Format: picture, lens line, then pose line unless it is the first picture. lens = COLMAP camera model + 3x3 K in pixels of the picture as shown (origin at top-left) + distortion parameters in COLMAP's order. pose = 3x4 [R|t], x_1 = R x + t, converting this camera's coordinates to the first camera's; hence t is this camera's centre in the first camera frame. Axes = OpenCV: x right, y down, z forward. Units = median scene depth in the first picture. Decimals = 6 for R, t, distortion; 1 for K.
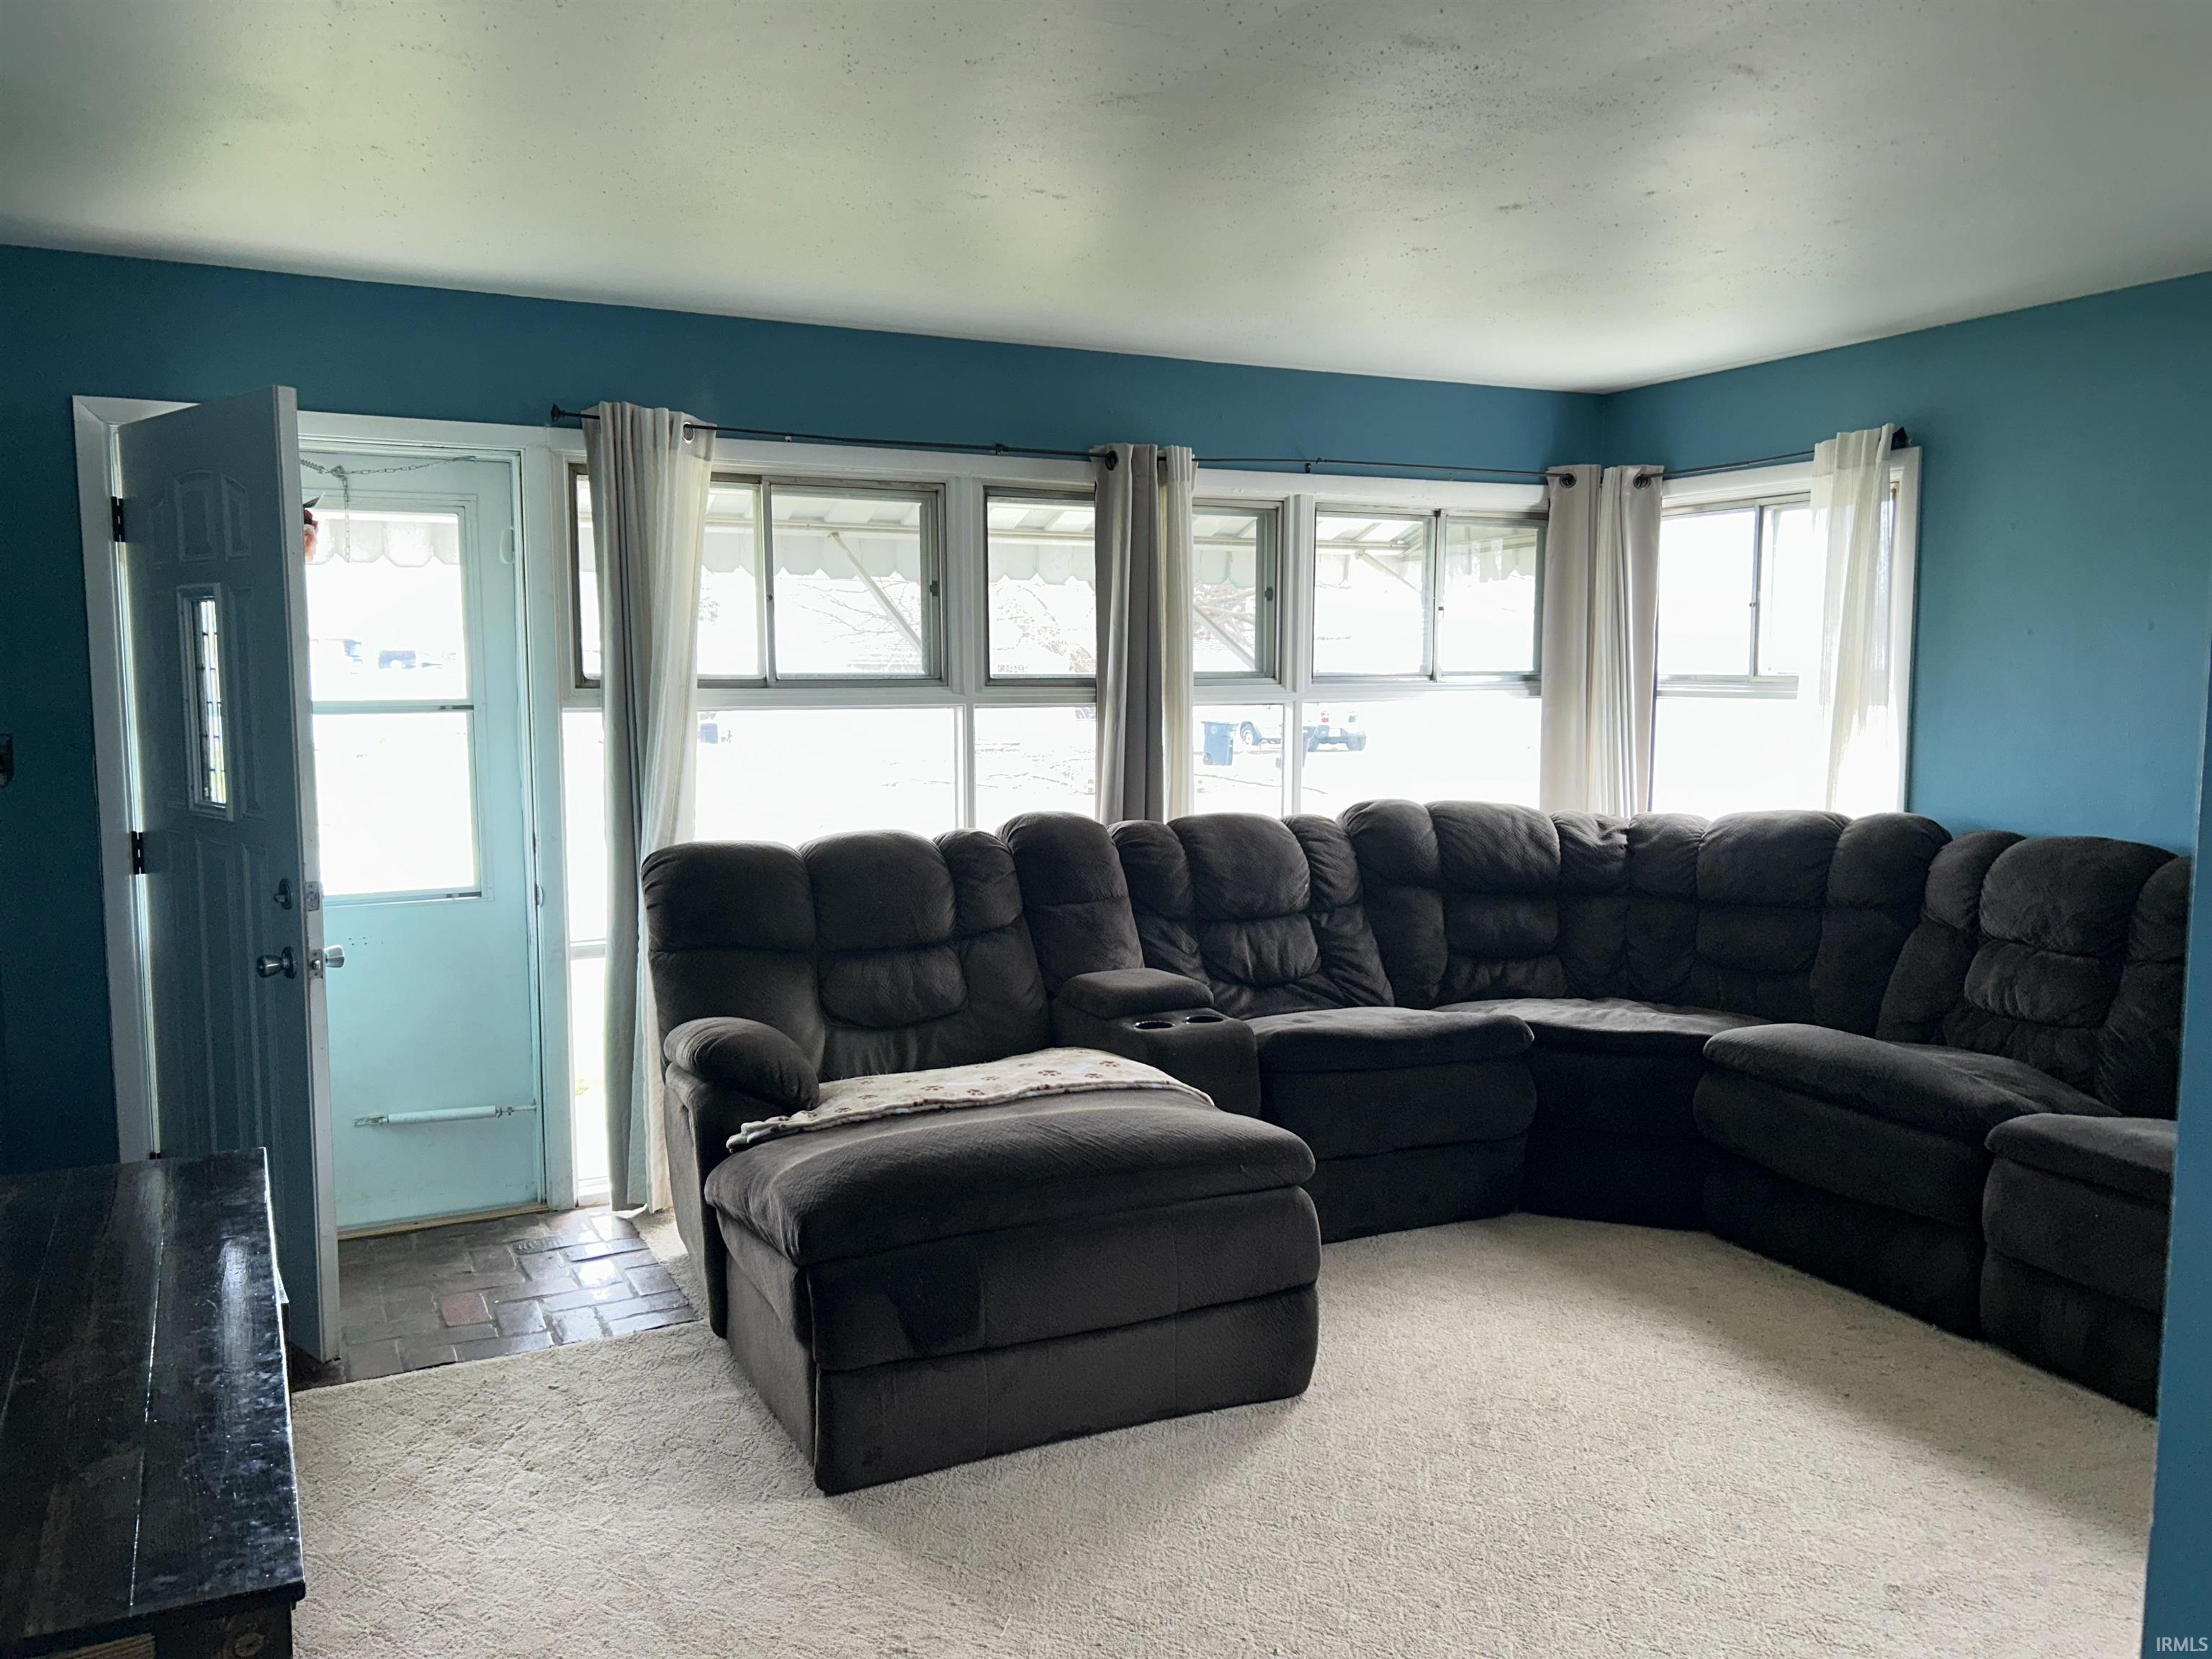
lens RADIAL K [[1694.0, 0, 1094.9], [0, 1694.0, 821.2], [0, 0, 1]] dist [0.079844, -0.097549]
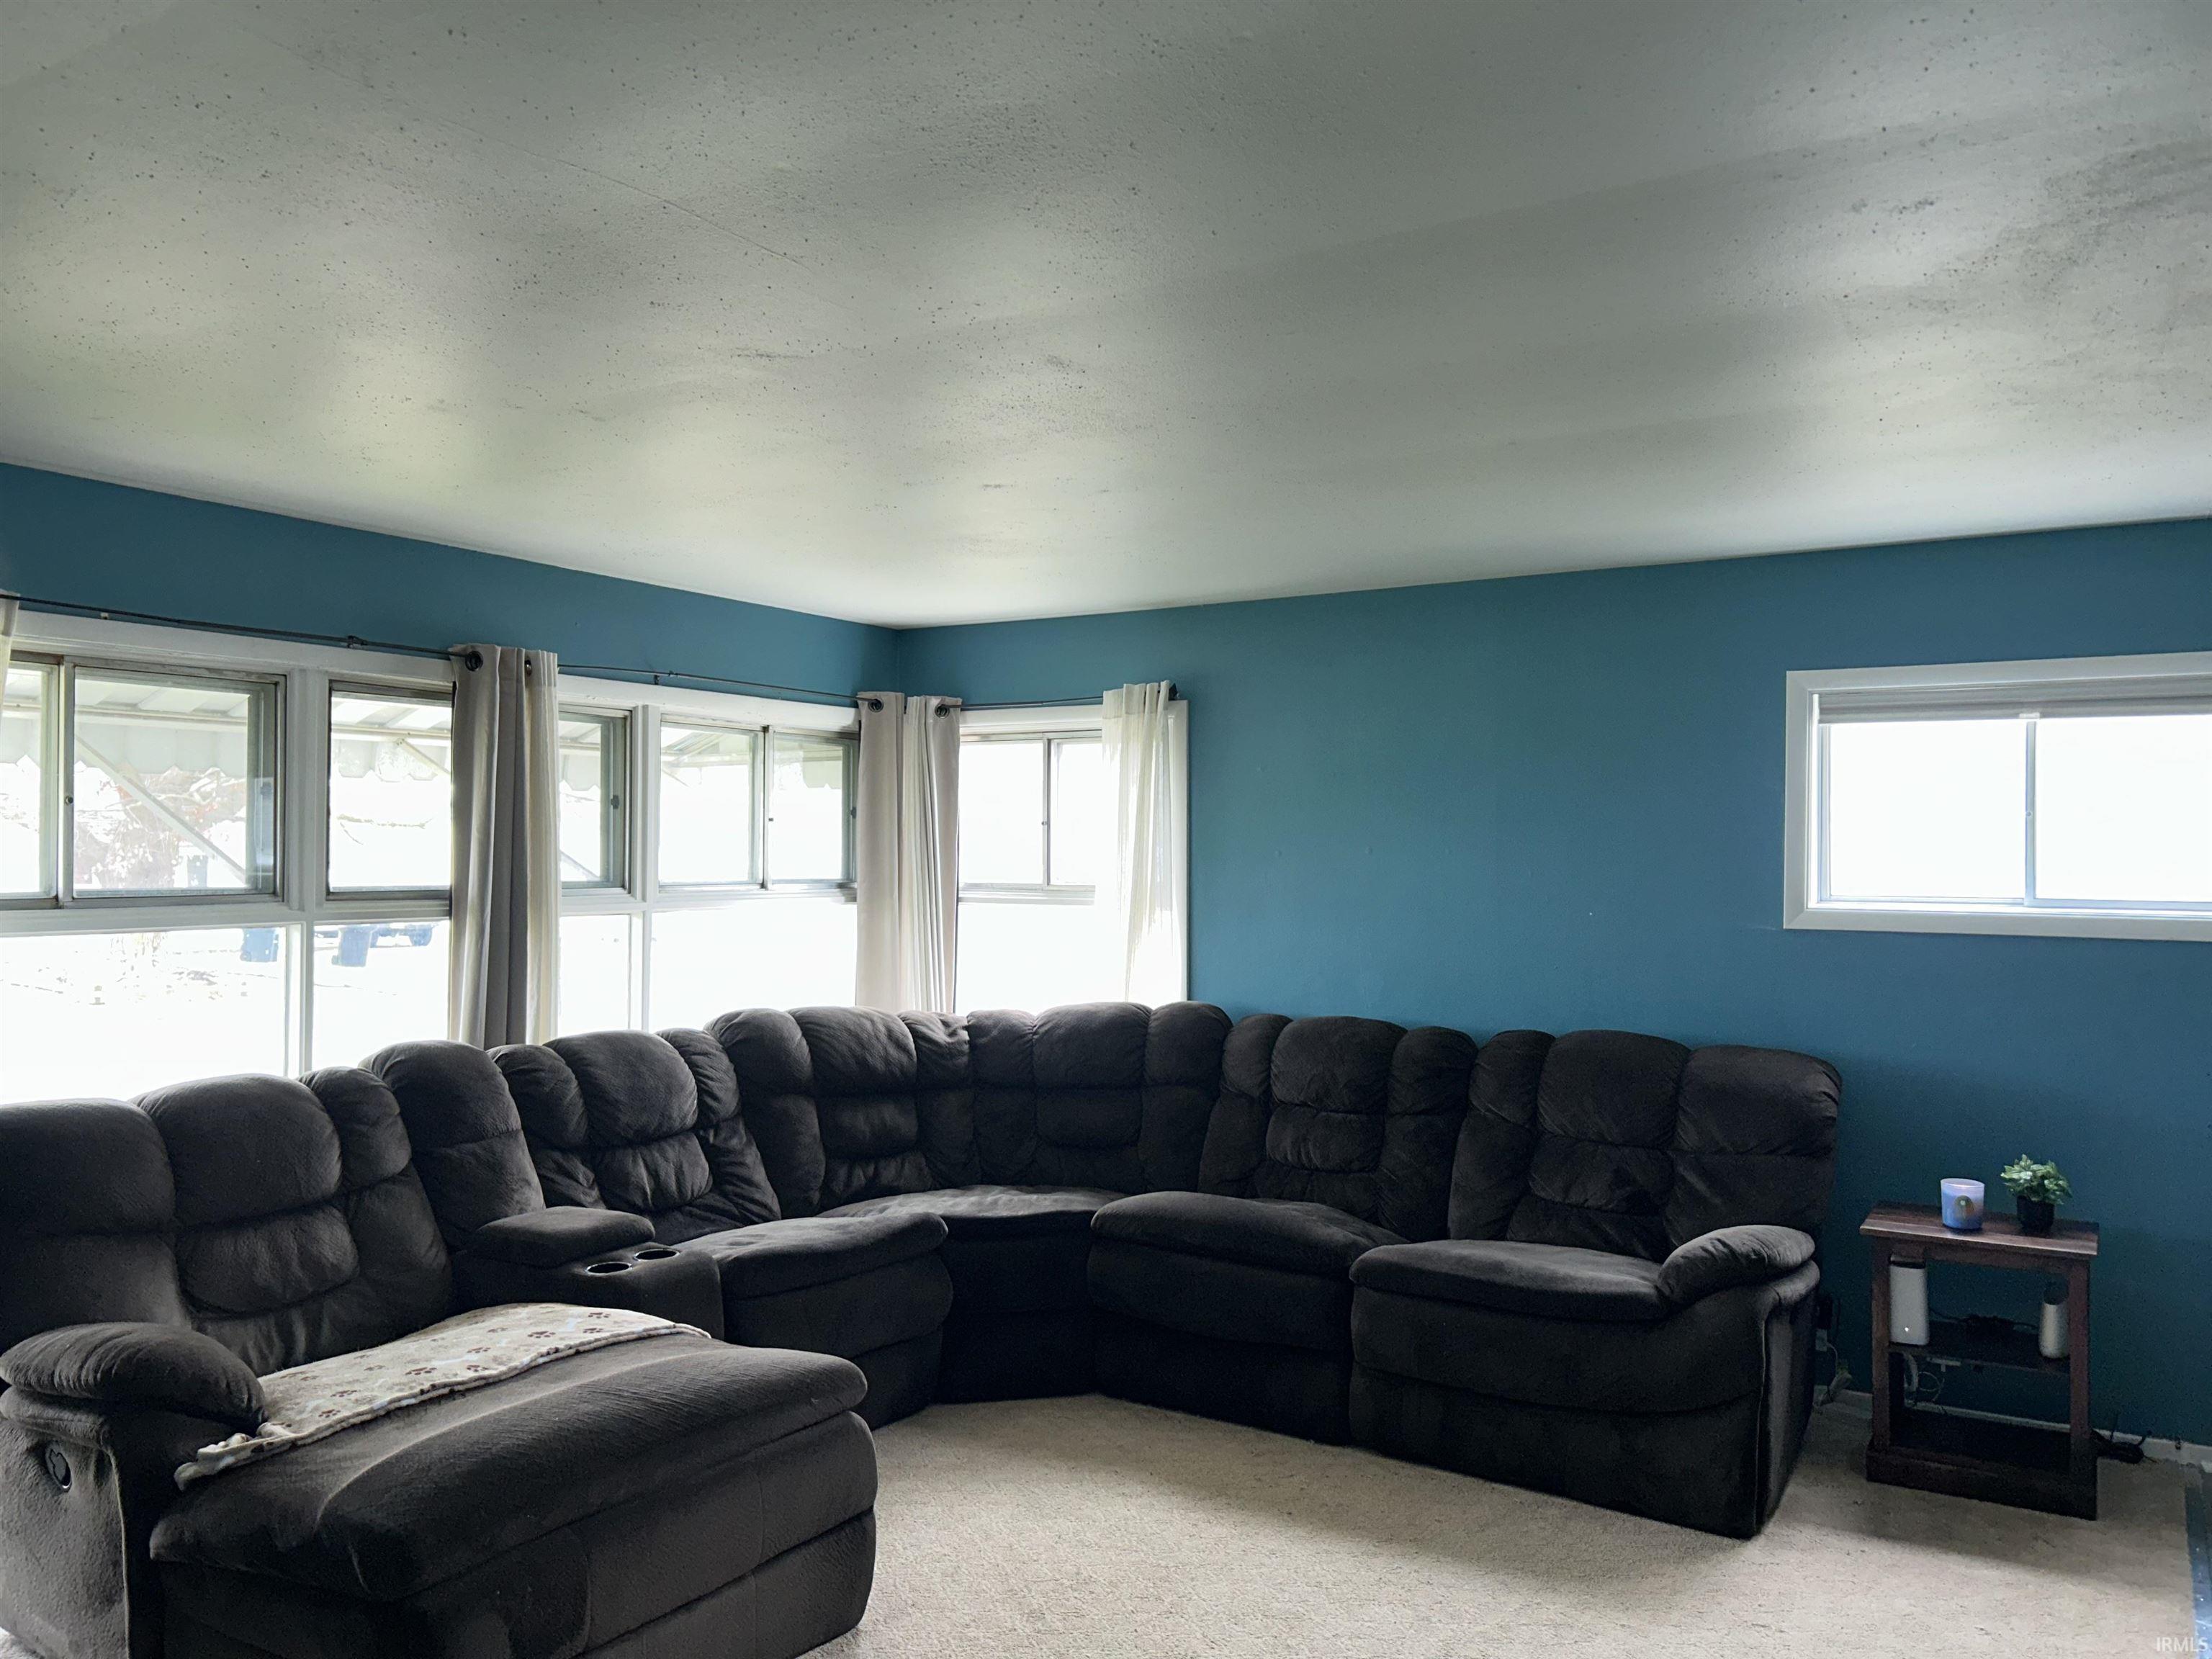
lens RADIAL K [[1694.0, 0, 1115.4], [0, 1694.0, 814.7], [0, 0, 1]] dist [0.079844, -0.097549]
pose [[0.844572, 0.017952, 0.535140, -0.217984], [0.042154, 0.994106, -0.099877, -0.019780], [-0.533779, 0.106912, 0.838838, 0.026561]]
